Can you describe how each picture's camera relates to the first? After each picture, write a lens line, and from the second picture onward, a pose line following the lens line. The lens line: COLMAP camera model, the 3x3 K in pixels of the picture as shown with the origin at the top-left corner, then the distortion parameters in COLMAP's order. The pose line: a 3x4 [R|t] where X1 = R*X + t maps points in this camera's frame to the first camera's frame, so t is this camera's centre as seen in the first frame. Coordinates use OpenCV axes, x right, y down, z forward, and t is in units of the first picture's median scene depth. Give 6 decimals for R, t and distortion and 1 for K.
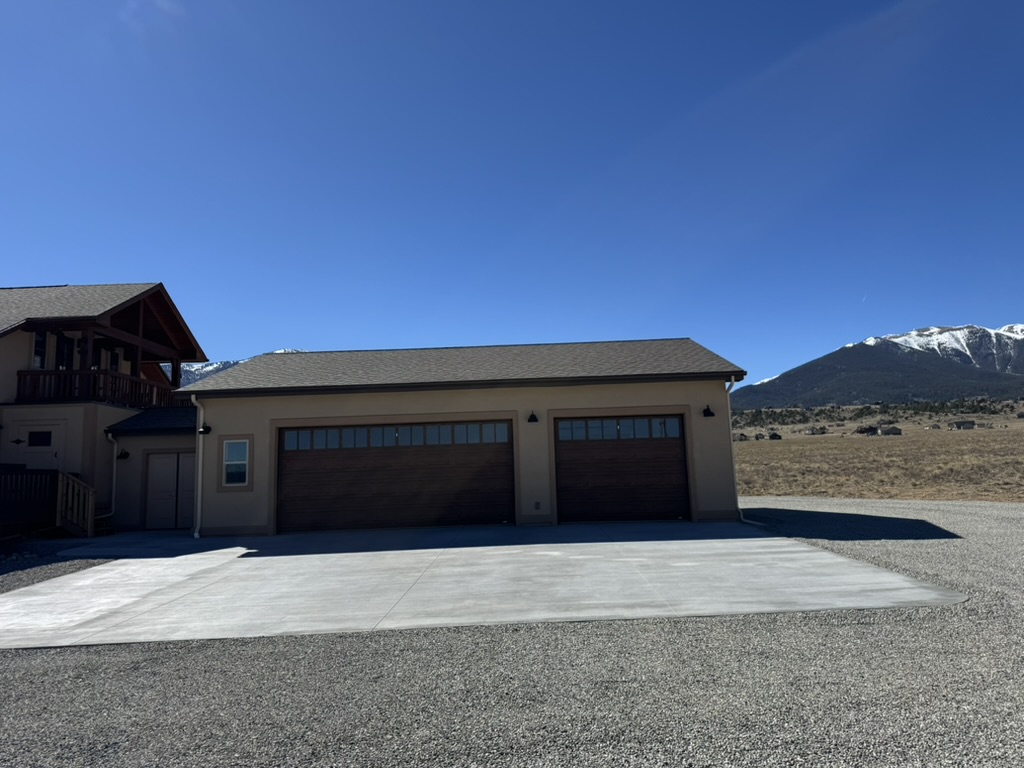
lens RADIAL K [[722.3, 0, 512.0], [0, 722.3, 384.0], [0, 0, 1]] dist [0.092566, -0.137842]
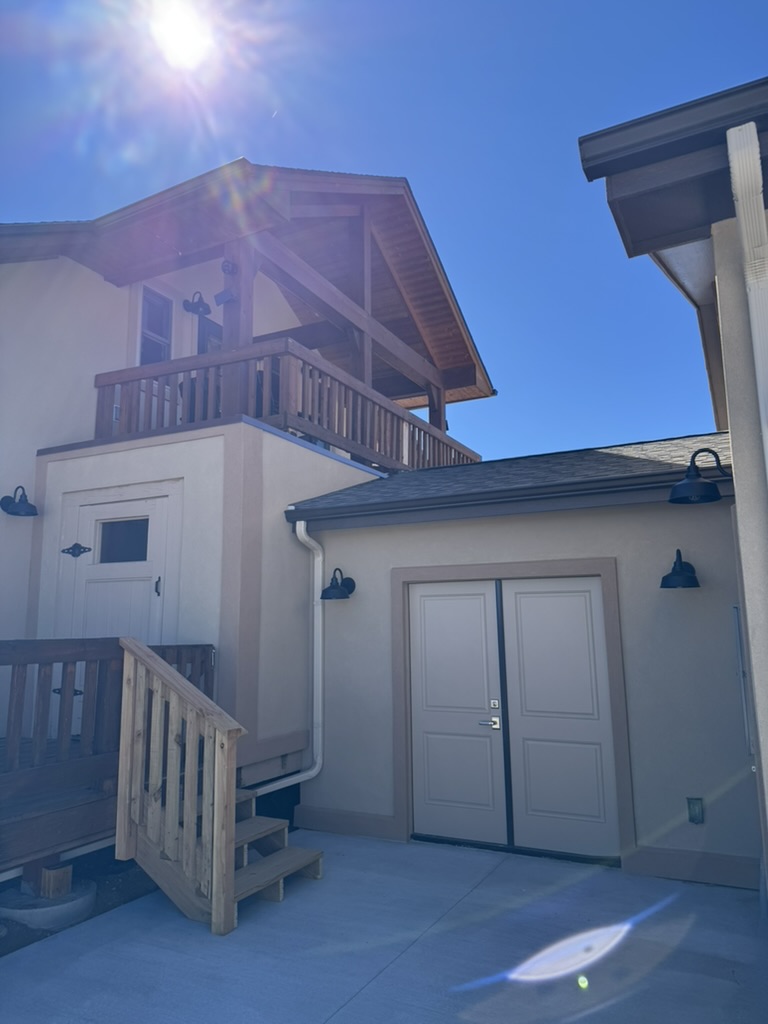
lens RADIAL K [[722.3, 0, 384.0], [0, 722.3, 512.0], [0, 0, 1]] dist [0.092566, -0.137842]
pose [[0.900921, -0.046846, -0.431448, -0.385396], [0.040595, 0.998895, -0.023690, 0.074835], [0.432081, 0.003828, 0.901827, 0.745345]]
